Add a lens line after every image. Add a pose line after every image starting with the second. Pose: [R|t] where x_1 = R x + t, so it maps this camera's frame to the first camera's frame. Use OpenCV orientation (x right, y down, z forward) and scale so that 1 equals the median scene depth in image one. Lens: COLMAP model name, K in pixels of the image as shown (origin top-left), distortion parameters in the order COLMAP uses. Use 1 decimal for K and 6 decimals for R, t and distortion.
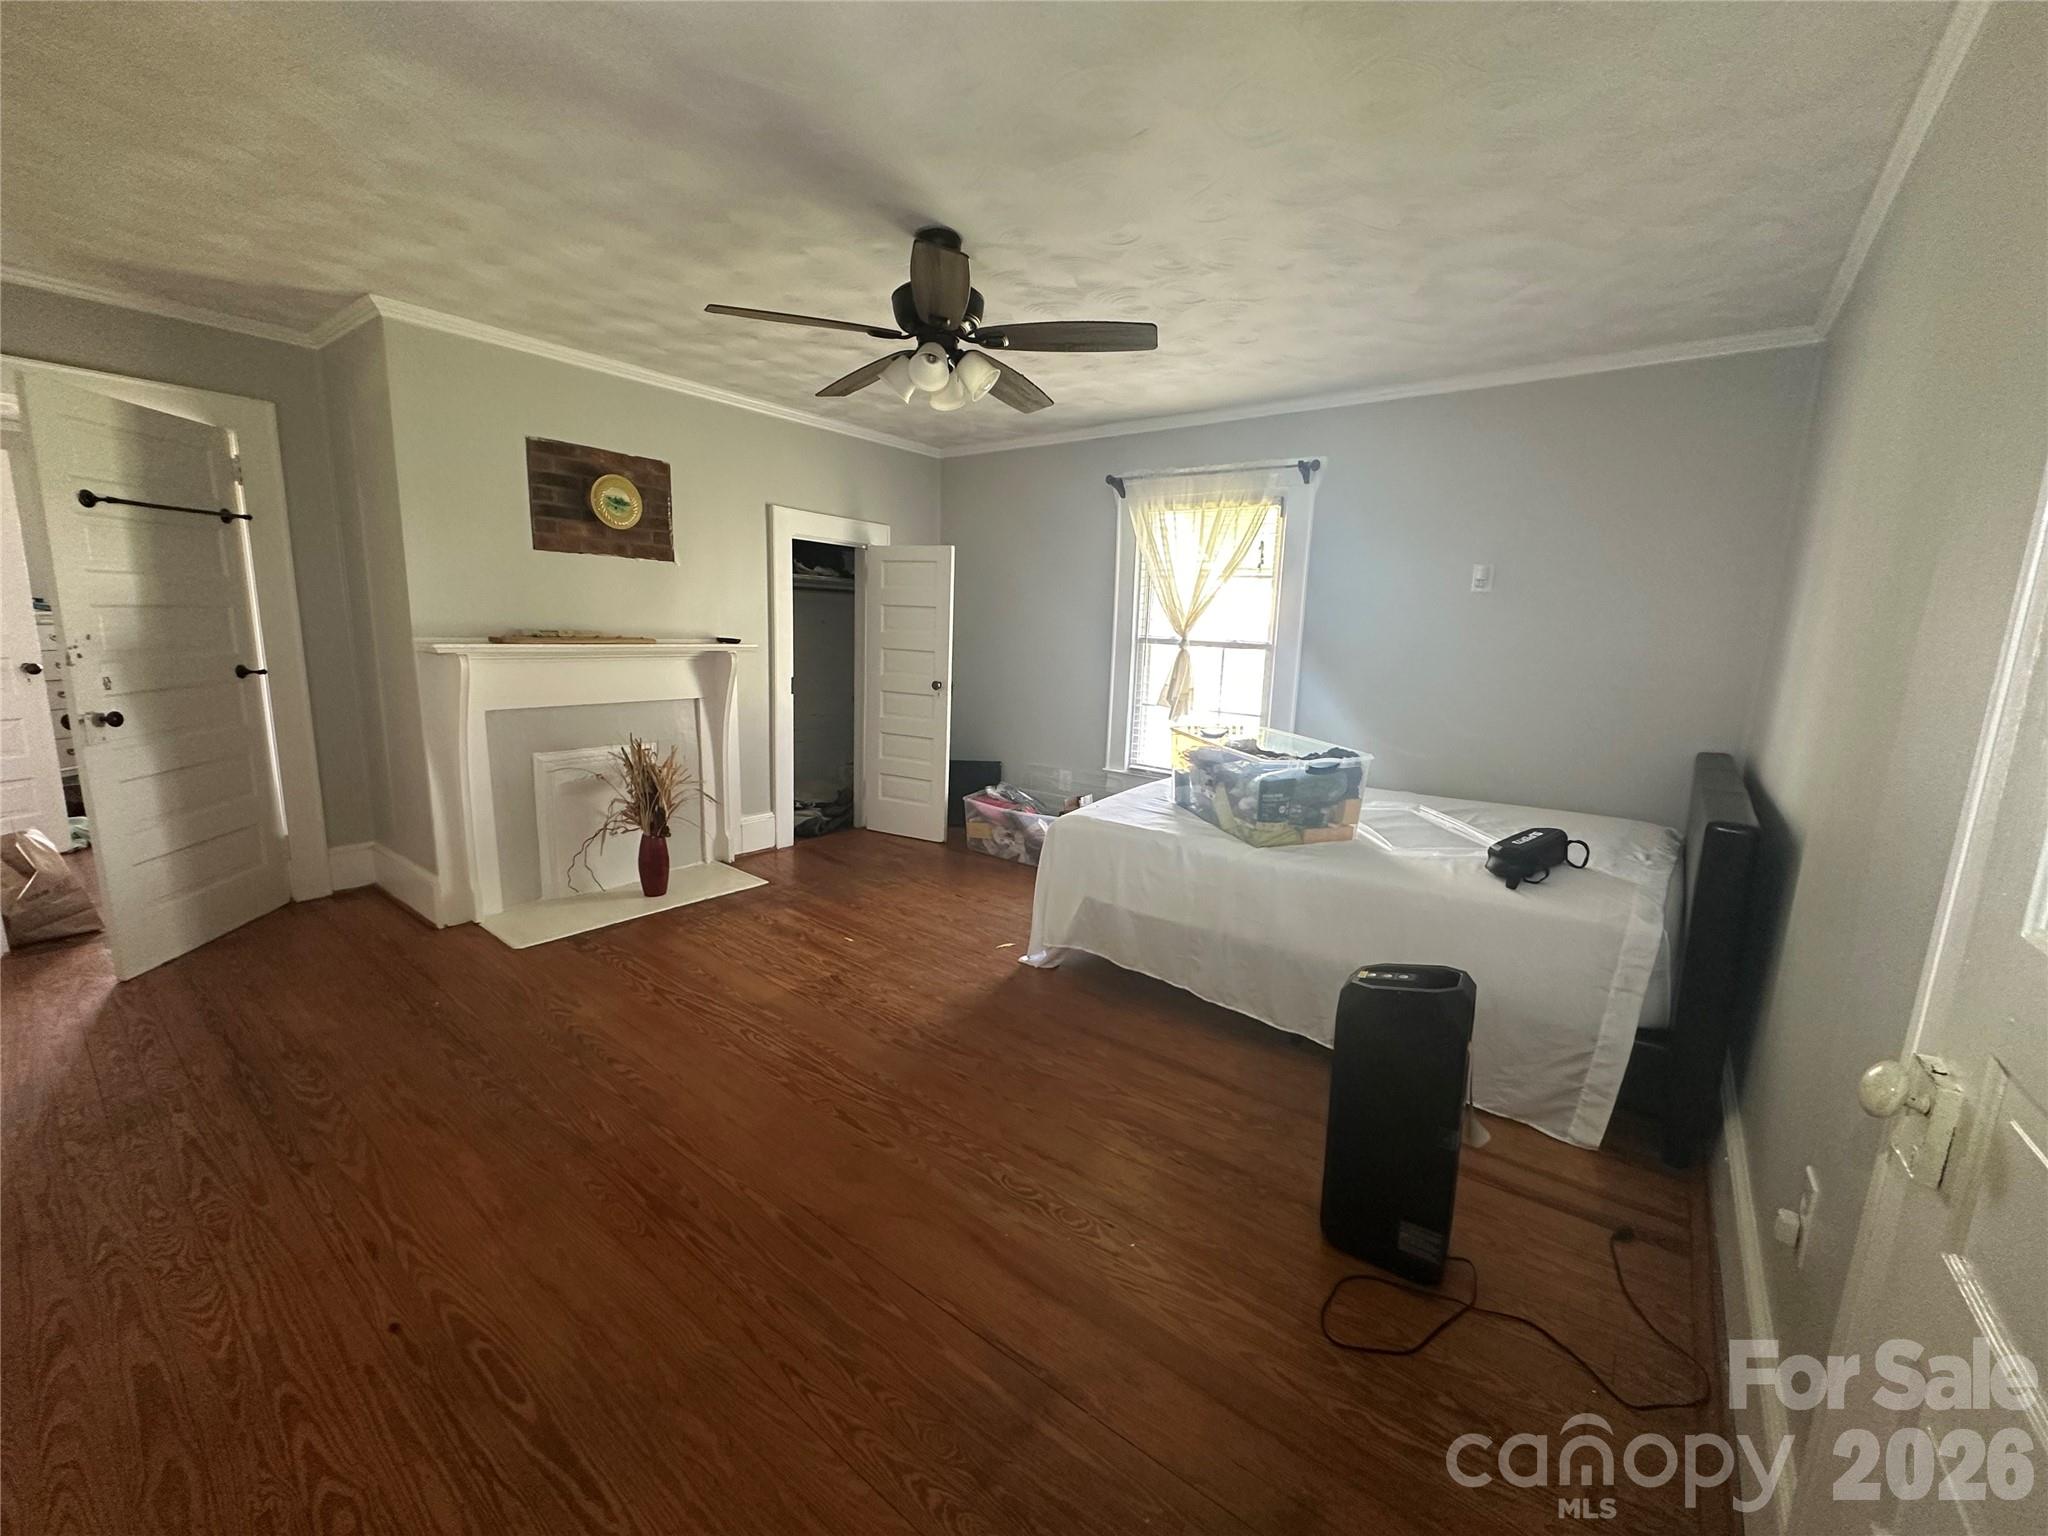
lens RADIAL K [[820.9, 0, 1026.1], [0, 820.9, 765.3], [0, 0, 1]] dist [-0.002461, 0.001046]
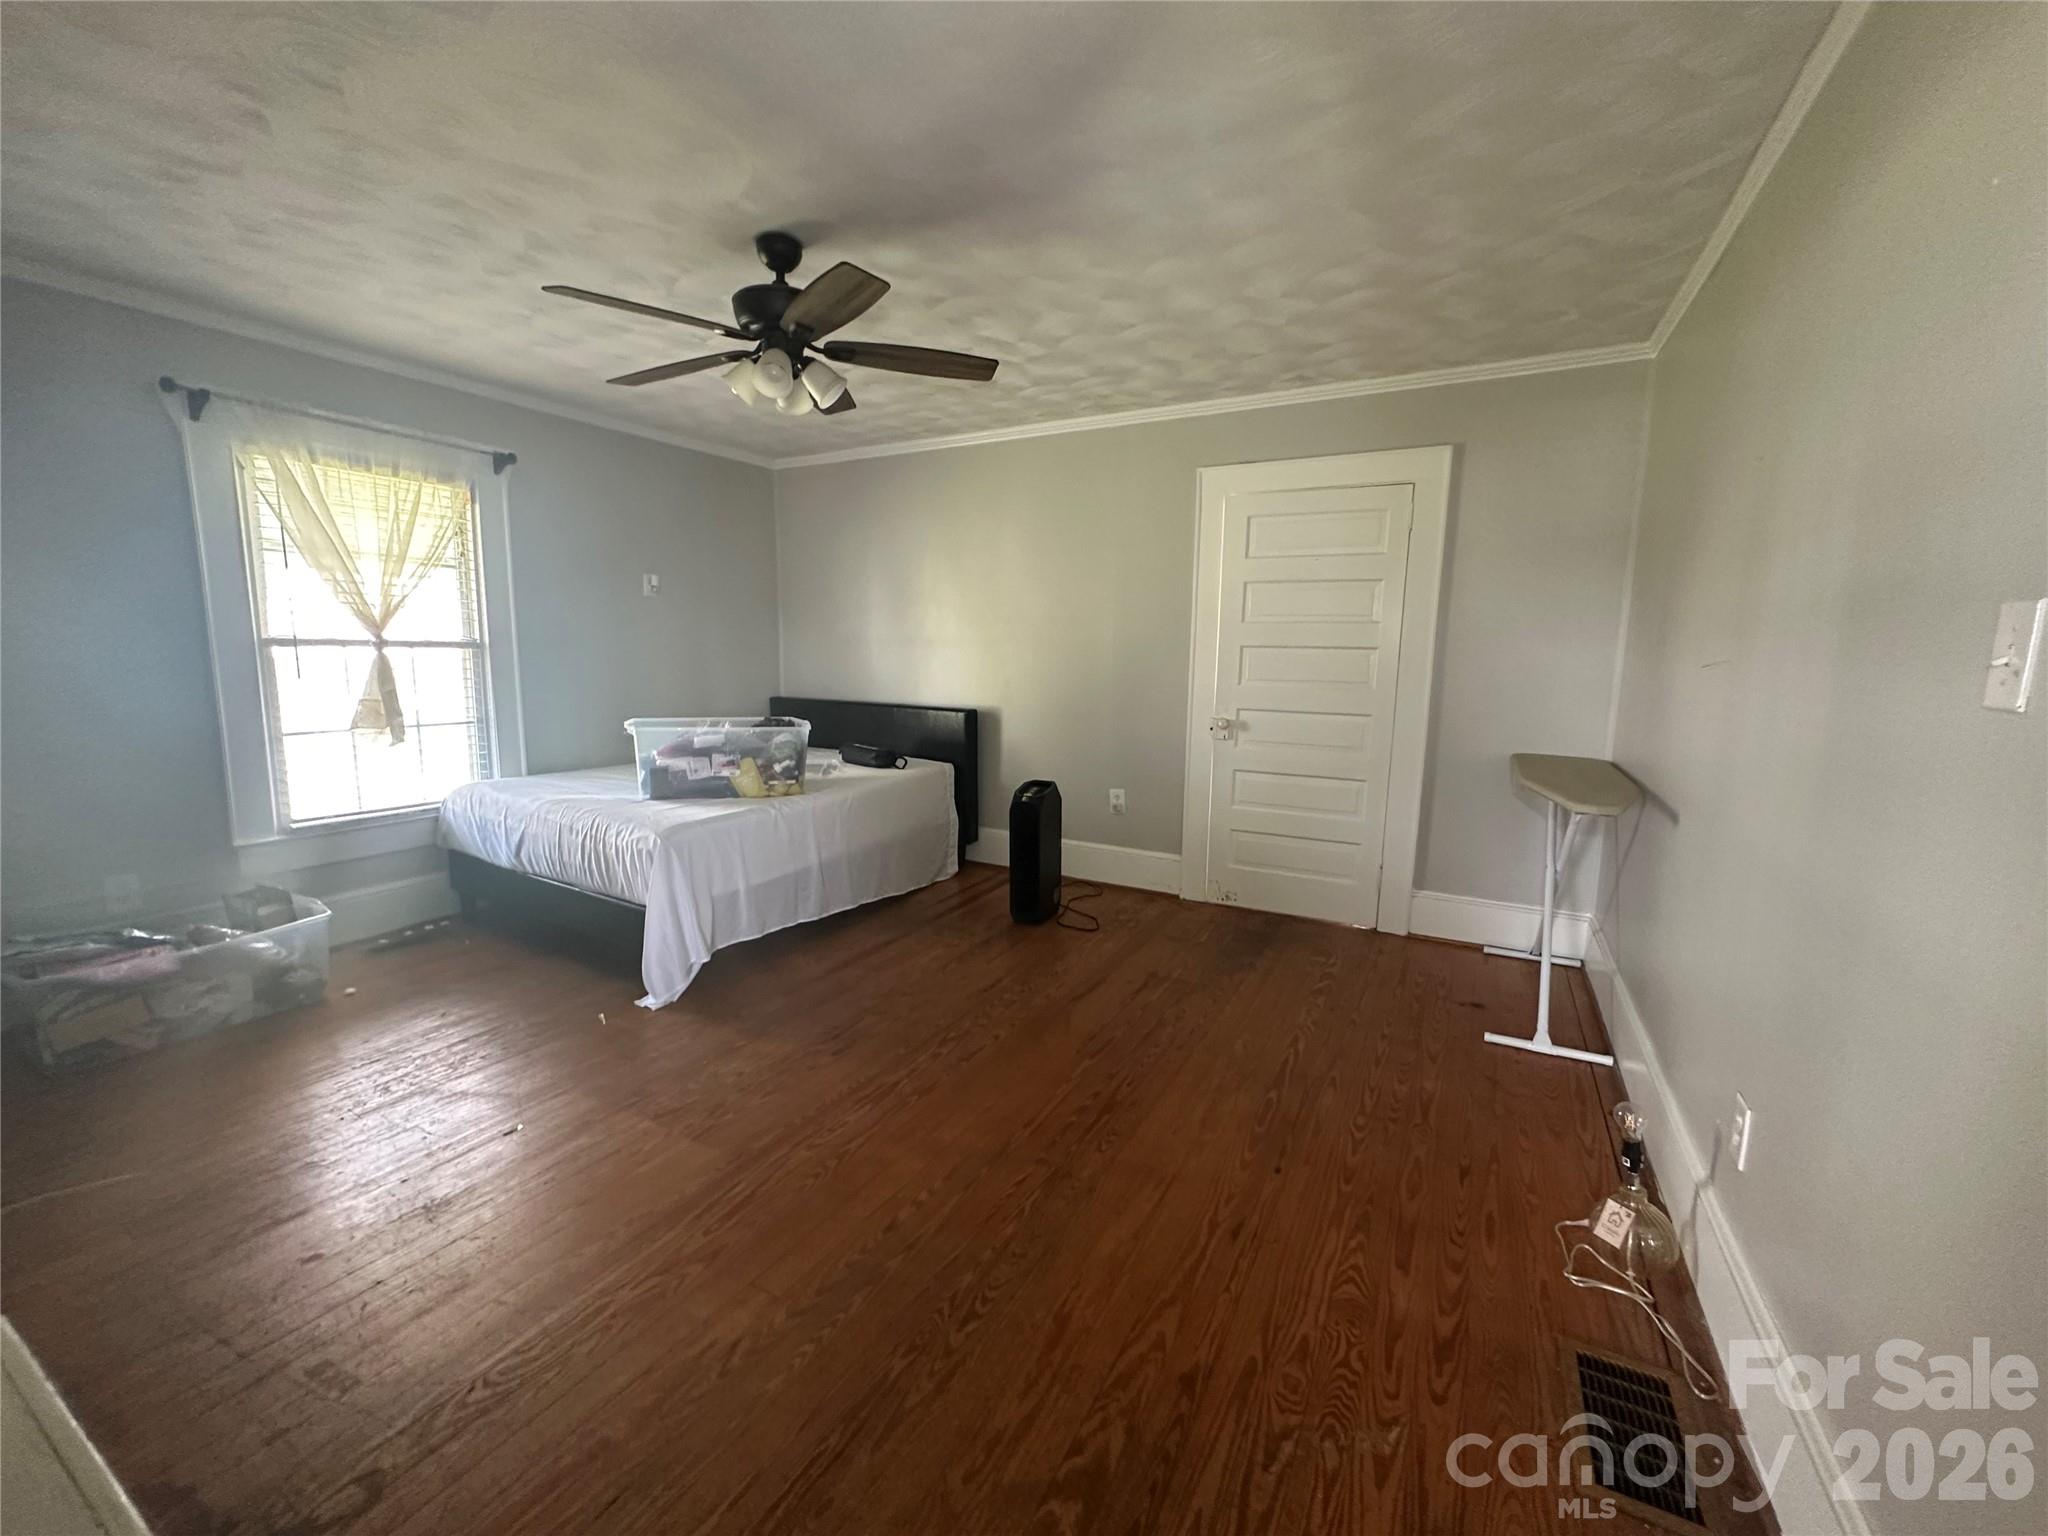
lens RADIAL K [[821.2, 0, 1020.5], [0, 821.2, 765.3], [0, 0, 1]] dist [-0.001371, 0.000530]
pose [[-0.152638, -0.175271, 0.972616, -0.851777], [0.149259, 0.968771, 0.198002, -0.126769], [-0.976946, 0.175394, -0.121710, 0.655583]]
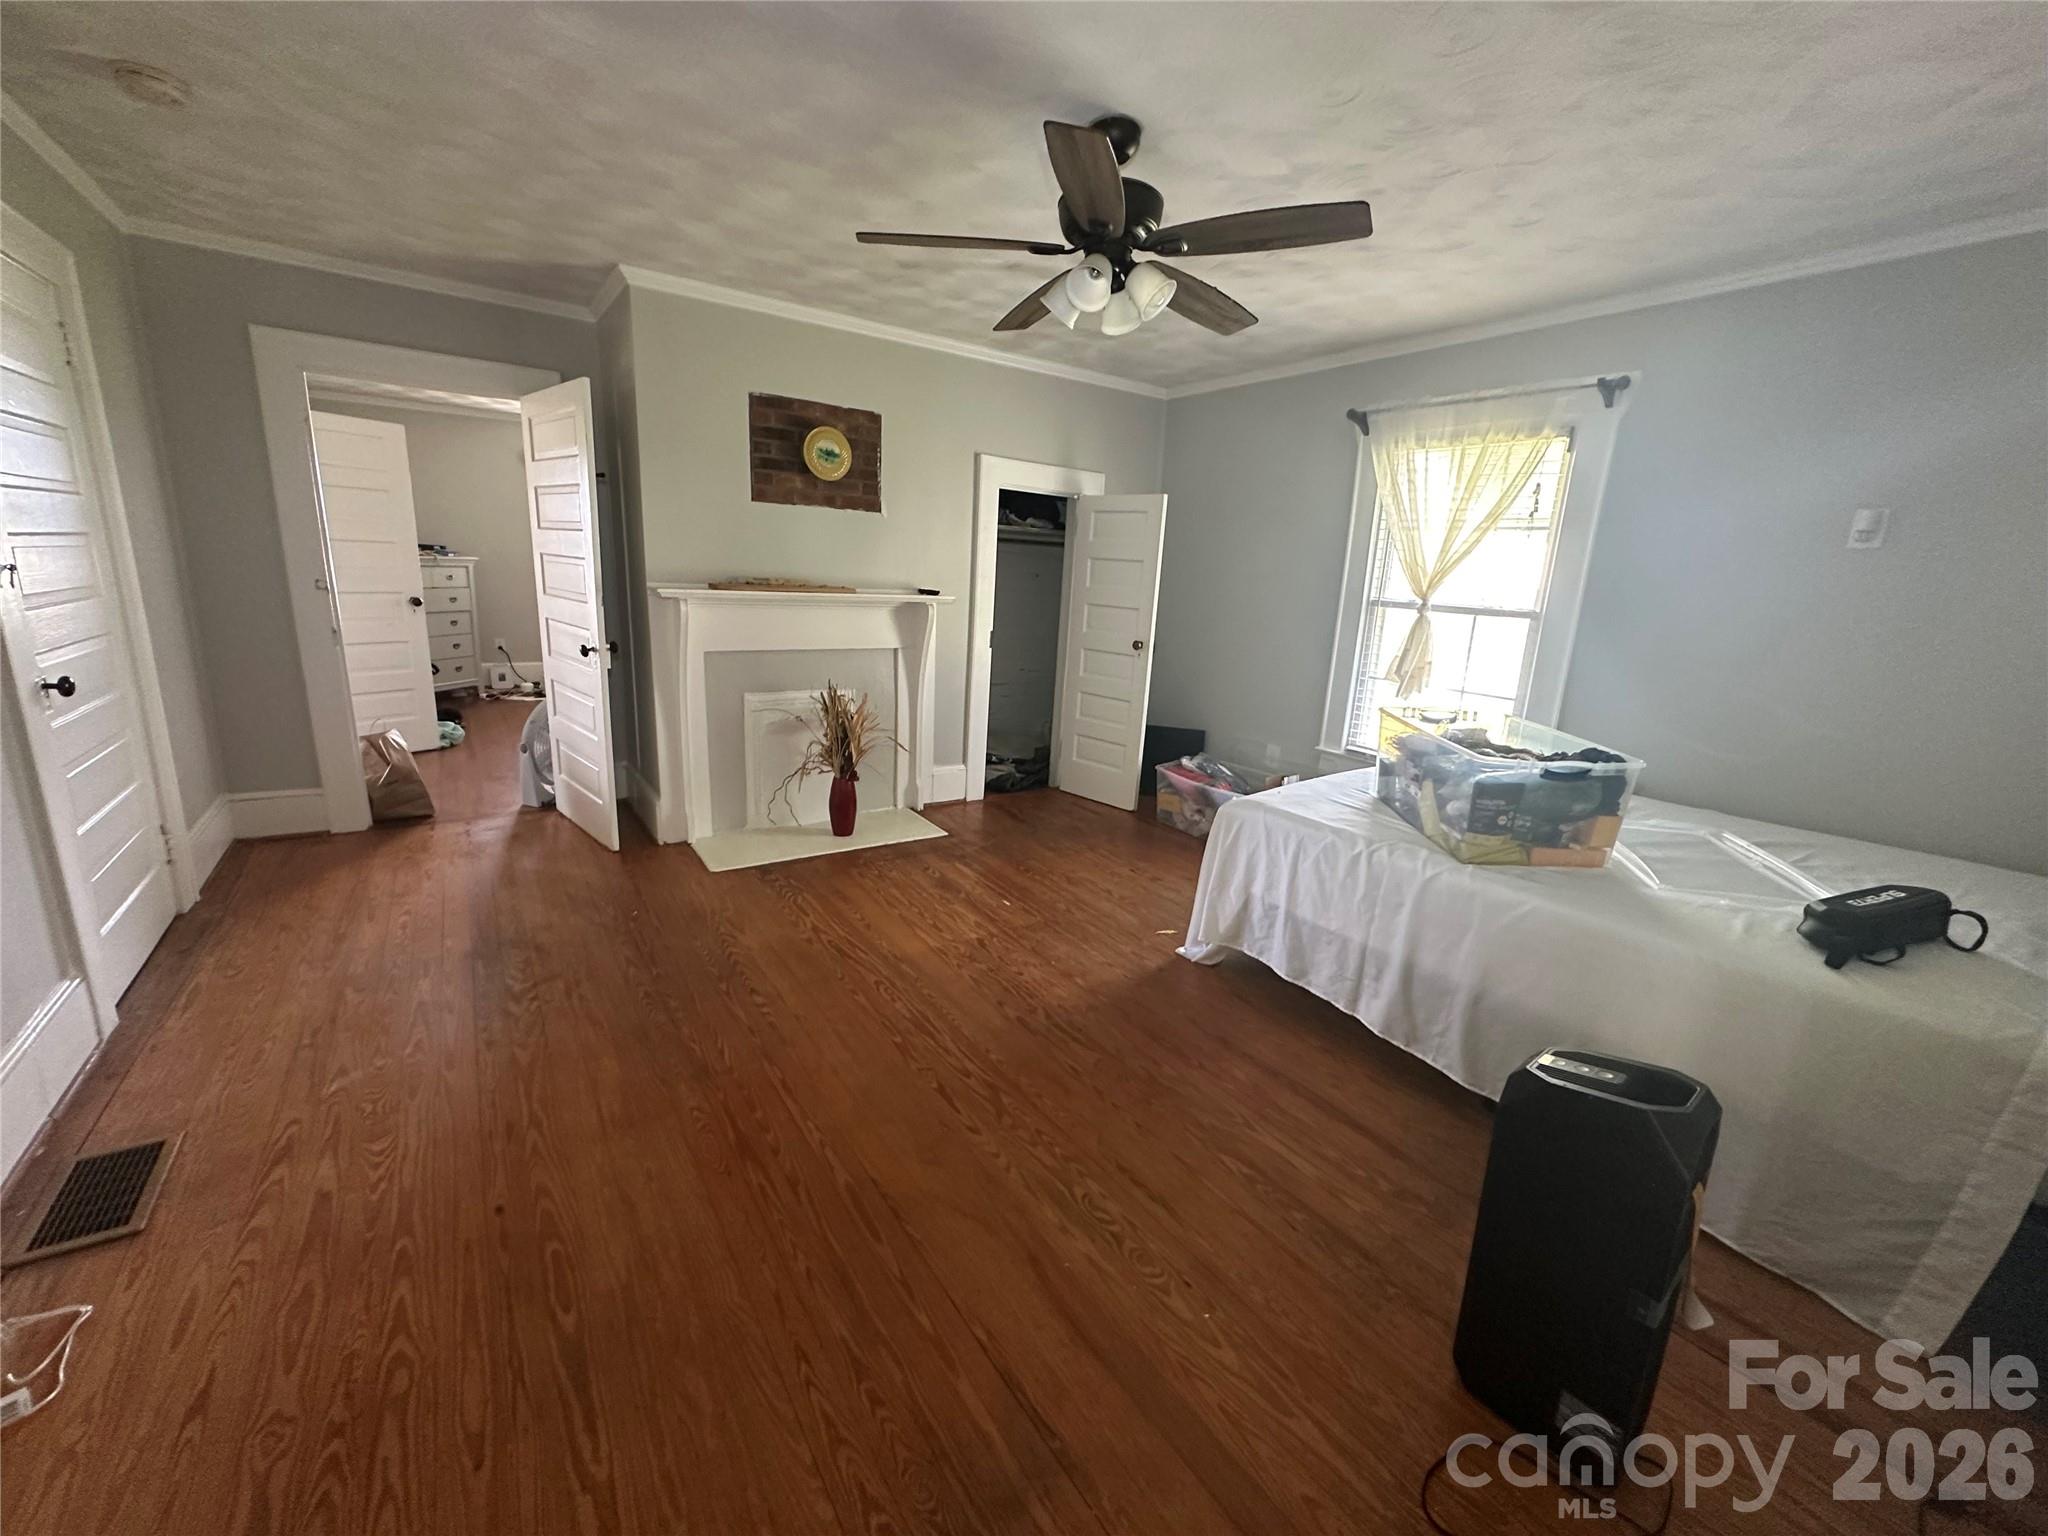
lens RADIAL K [[820.9, 0, 1026.1], [0, 820.9, 765.3], [0, 0, 1]] dist [-0.002461, 0.001046]
pose [[0.951746, 0.085492, -0.294737, 0.081515], [-0.070344, 0.995617, 0.061640, -0.013012], [0.298715, -0.037933, 0.953588, 0.080979]]
